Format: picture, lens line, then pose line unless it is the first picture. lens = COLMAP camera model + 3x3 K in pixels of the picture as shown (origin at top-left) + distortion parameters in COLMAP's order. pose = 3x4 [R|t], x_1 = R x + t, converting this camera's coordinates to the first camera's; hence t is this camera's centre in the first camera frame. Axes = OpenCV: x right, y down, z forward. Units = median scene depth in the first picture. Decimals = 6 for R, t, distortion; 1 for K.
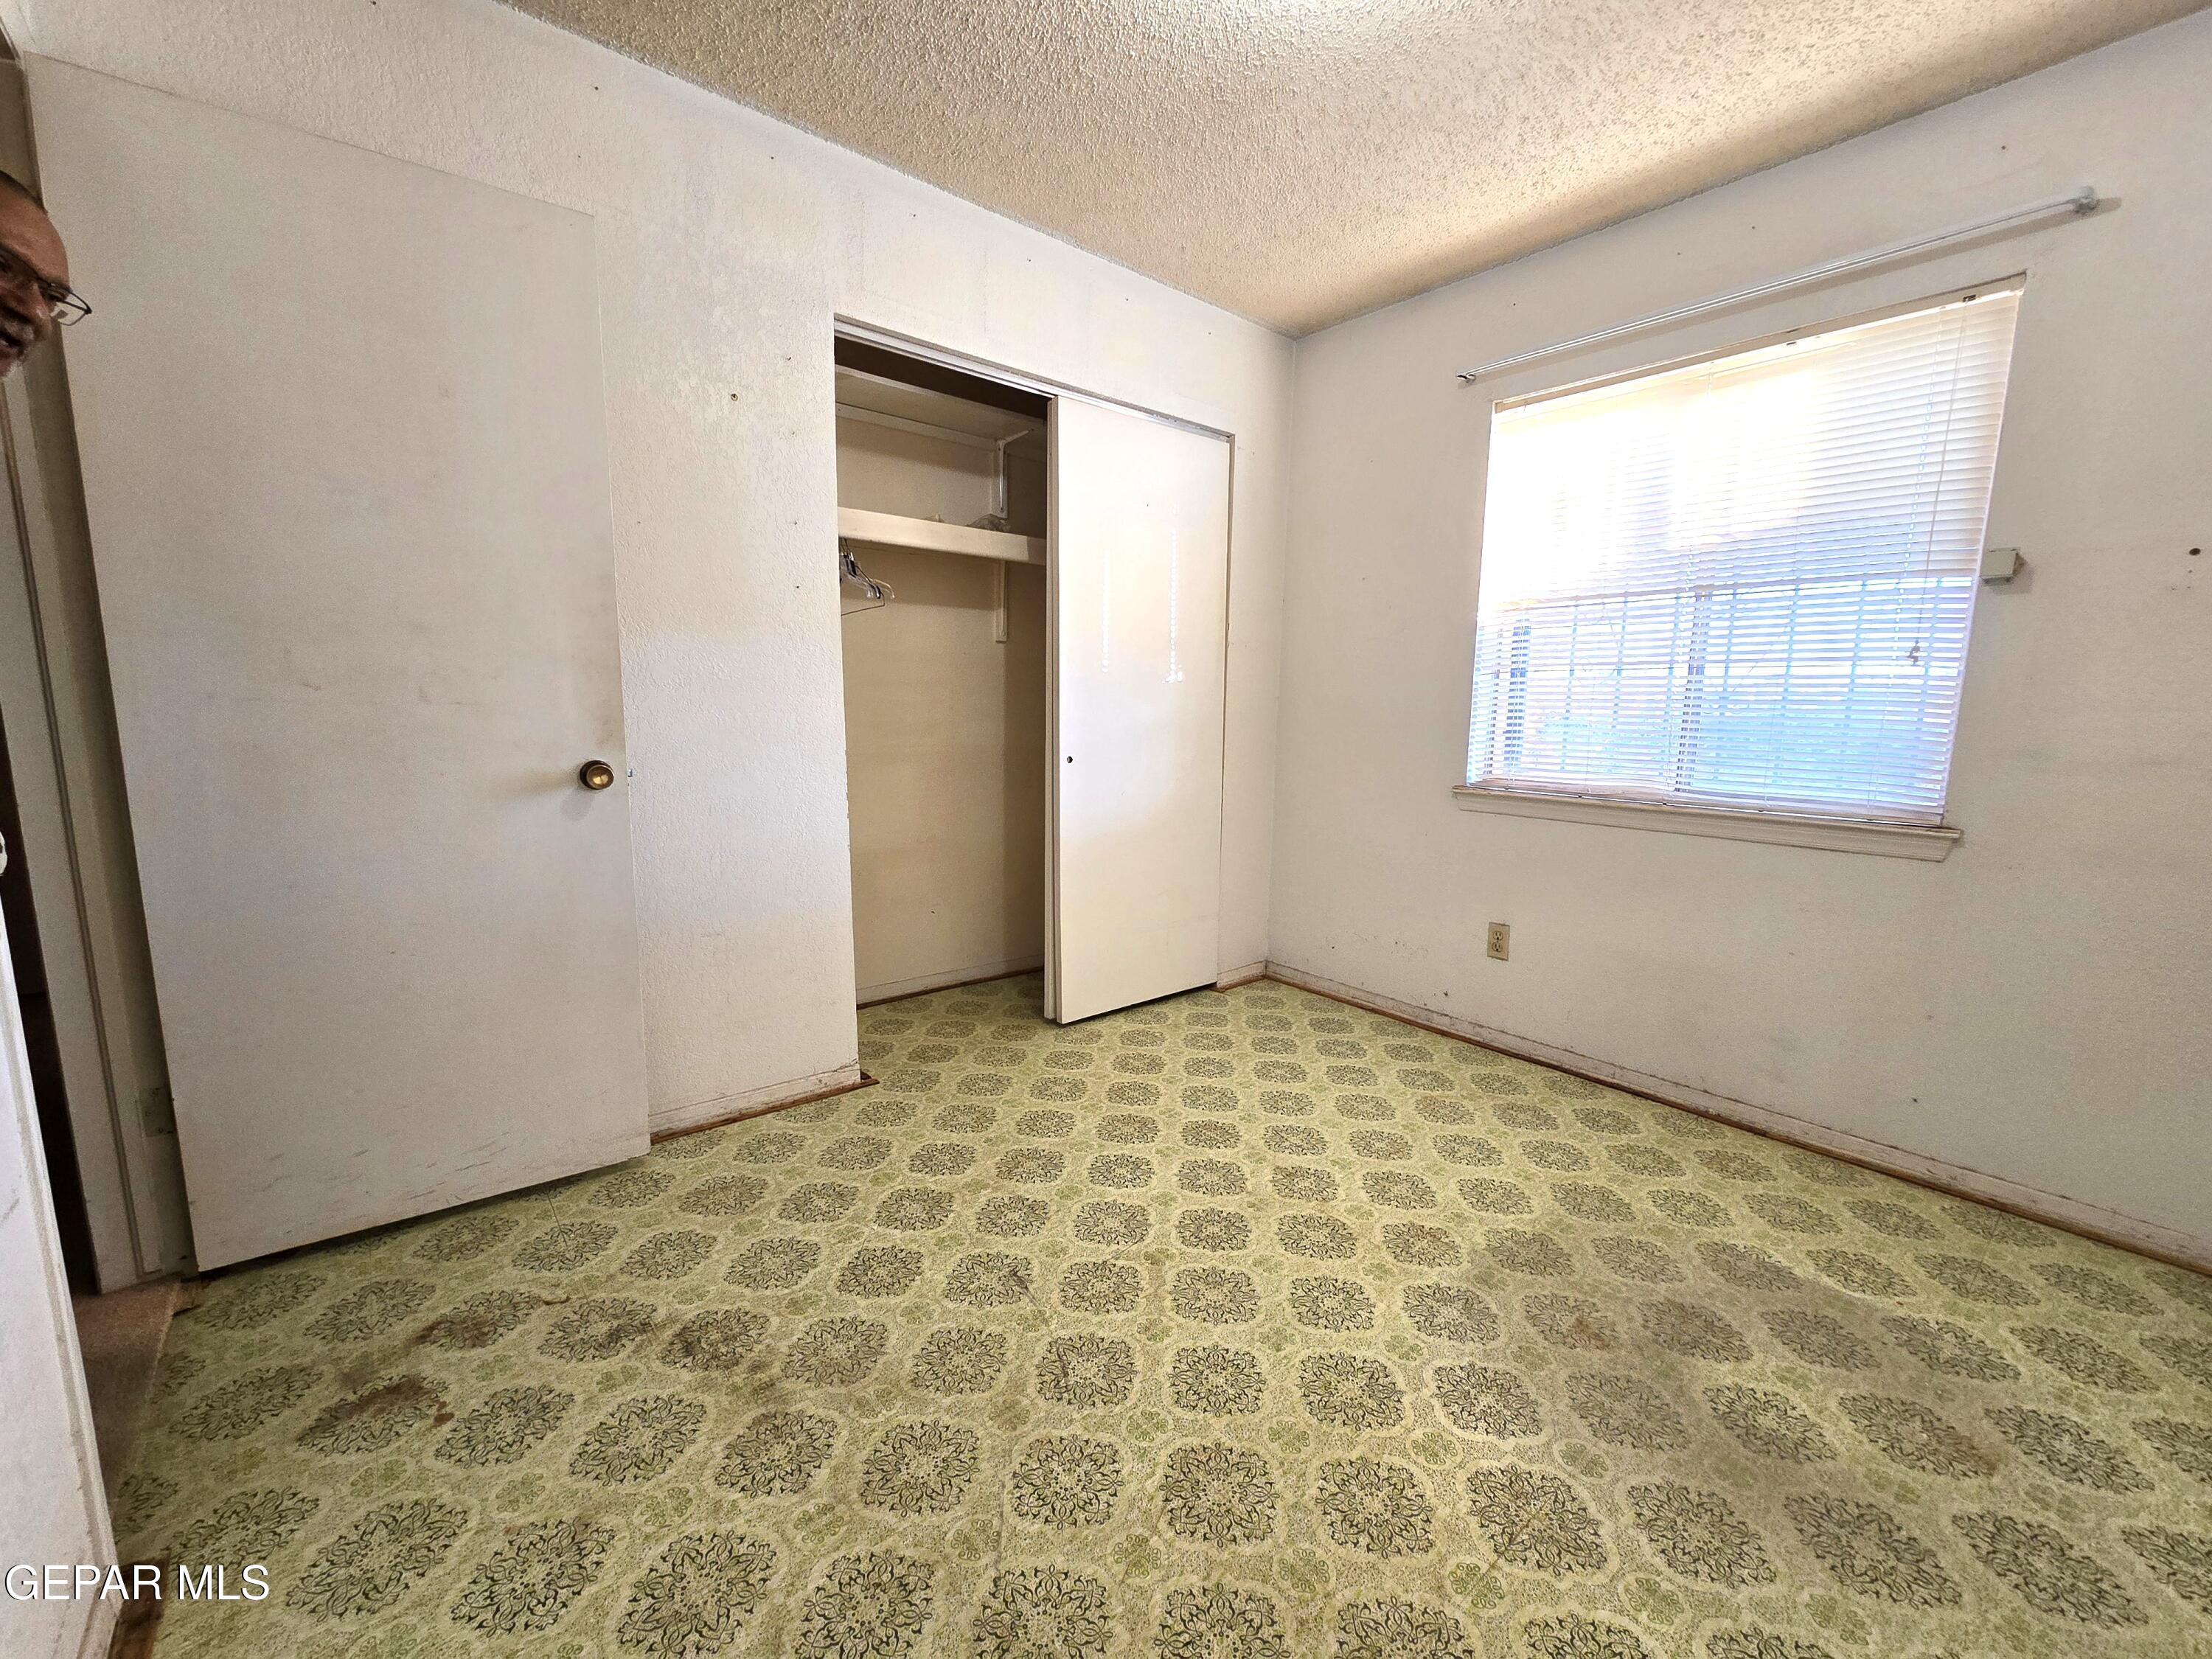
lens RADIAL K [[896.0, 0, 1120.3], [0, 896.0, 832.9], [0, 0, 1]] dist [-0.001361, -0.000585]
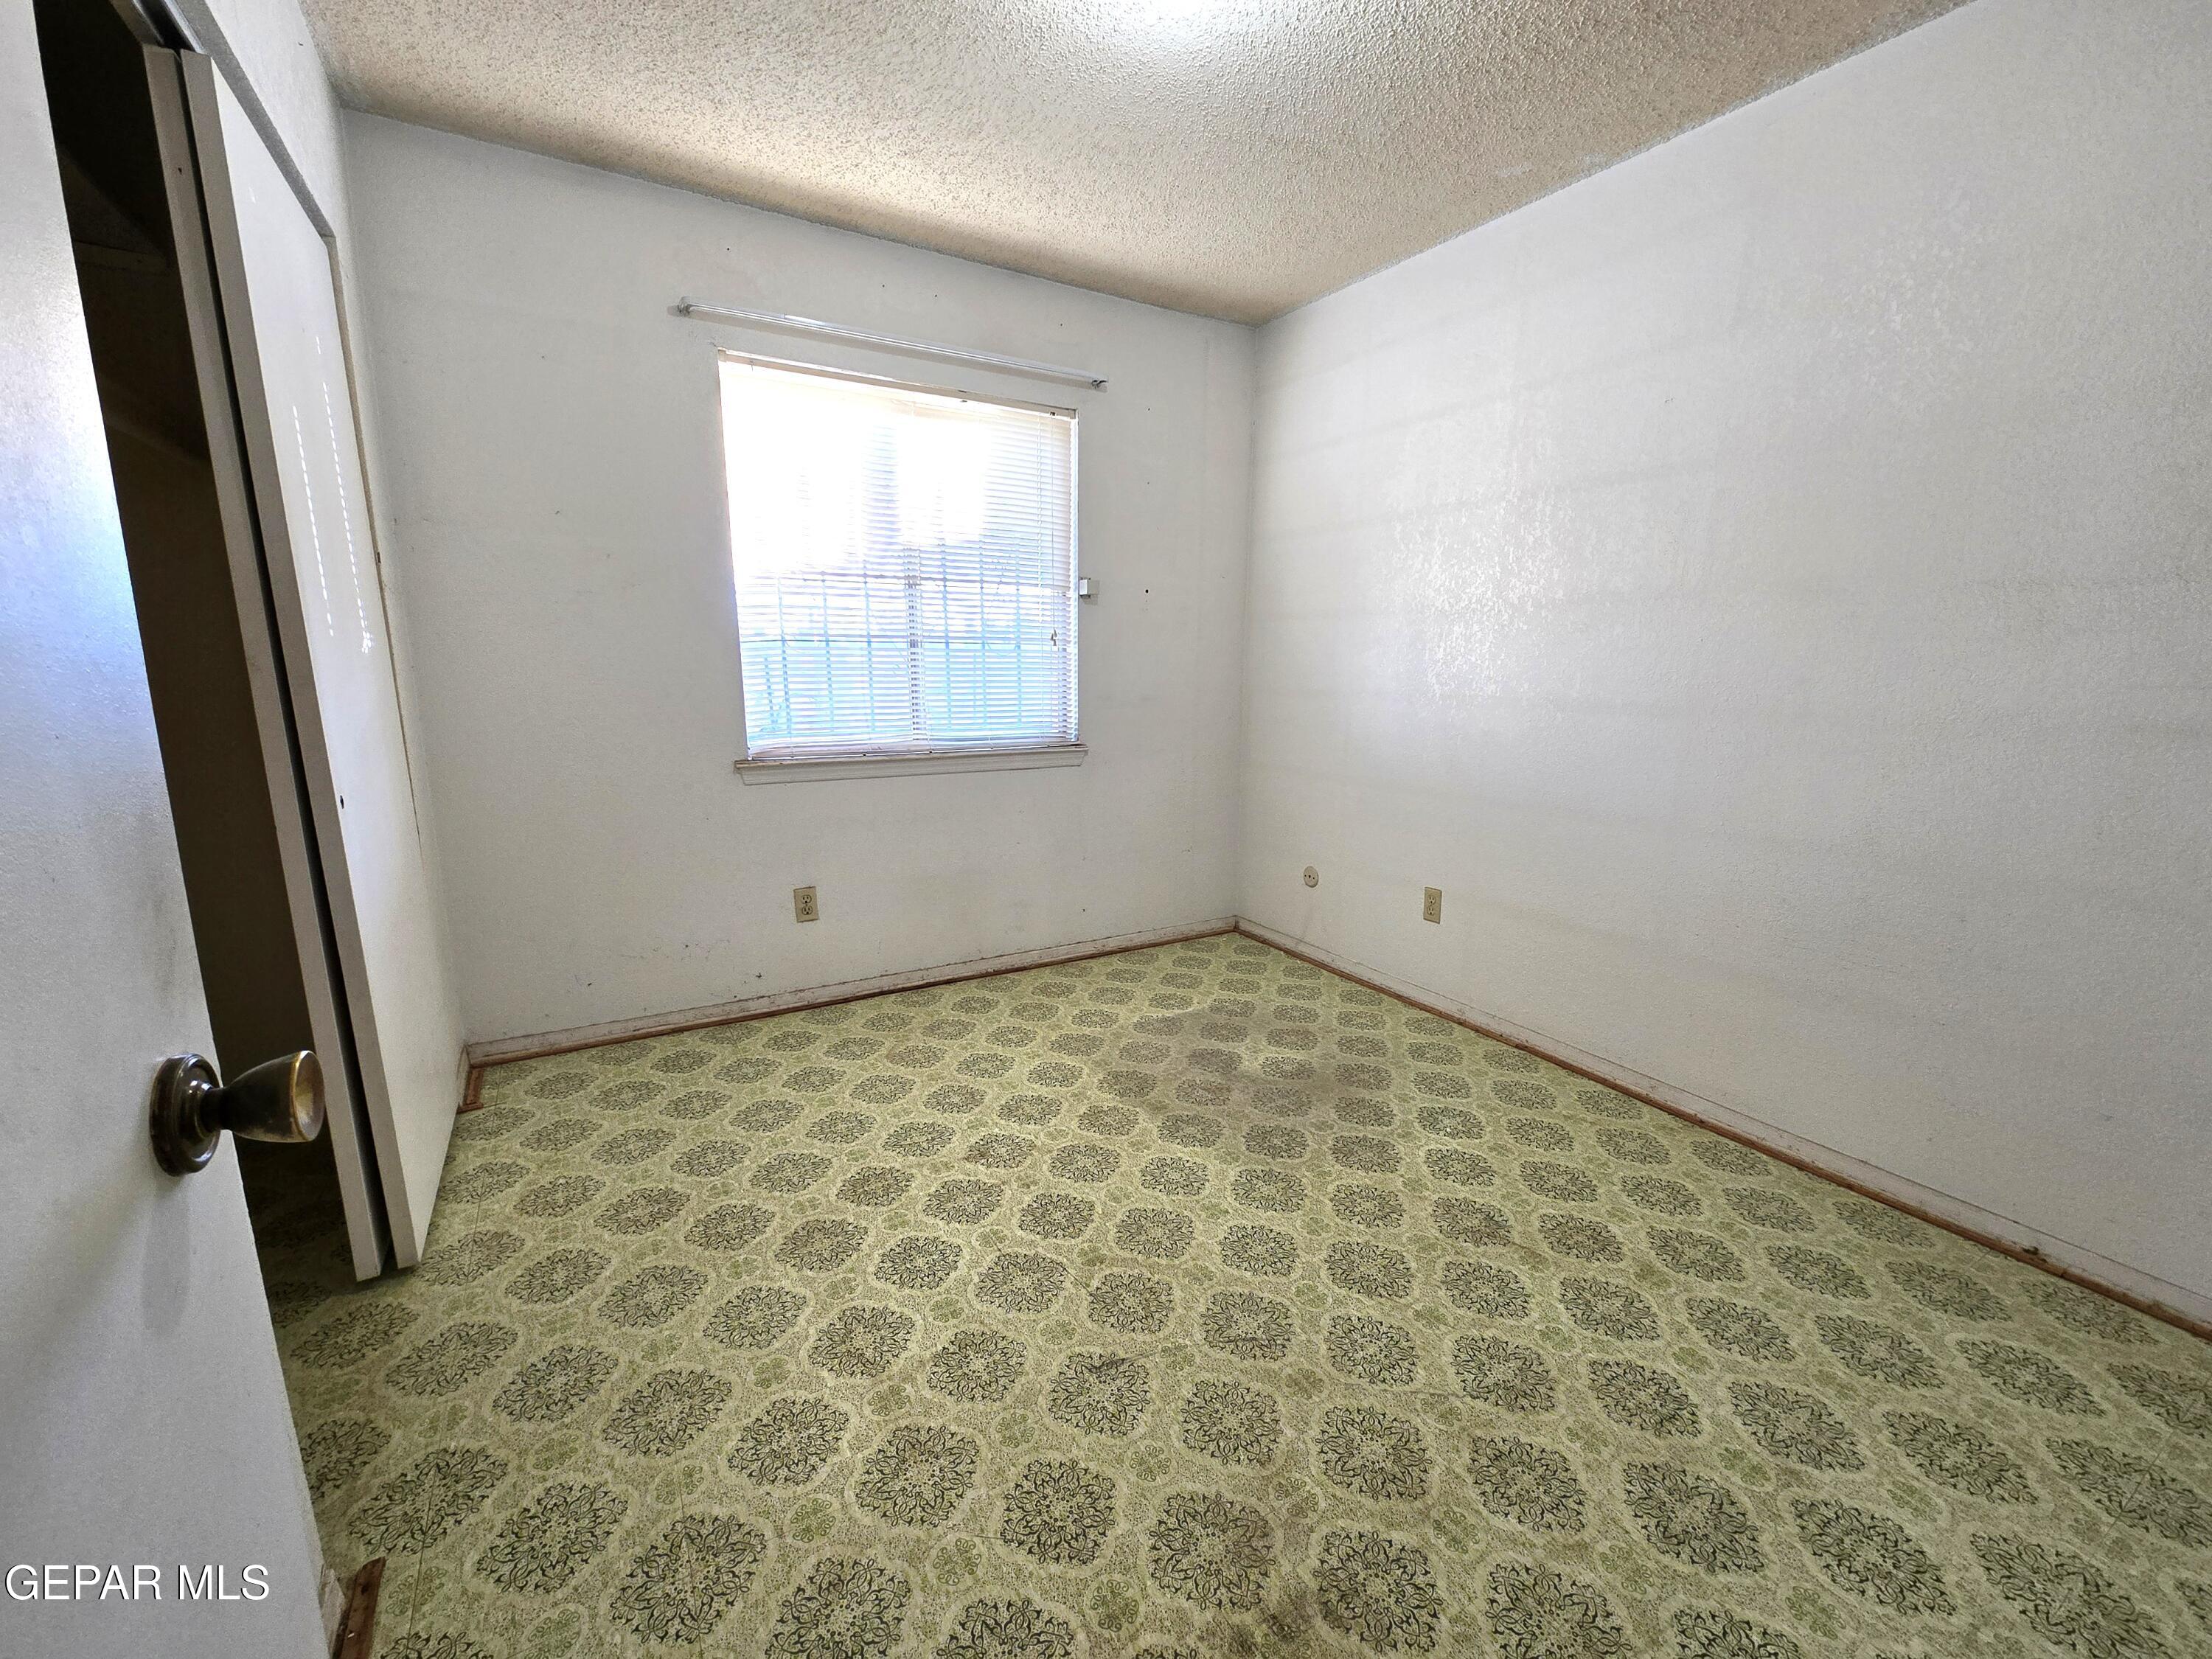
lens RADIAL K [[896.0, 0, 1119.3], [0, 896.0, 832.7], [0, 0, 1]] dist [-0.001361, -0.000585]
pose [[0.170478, -0.203963, 0.964021, -0.705416], [0.135072, 0.973944, 0.182176, -0.140995], [-0.976060, 0.099155, 0.193586, 0.632093]]
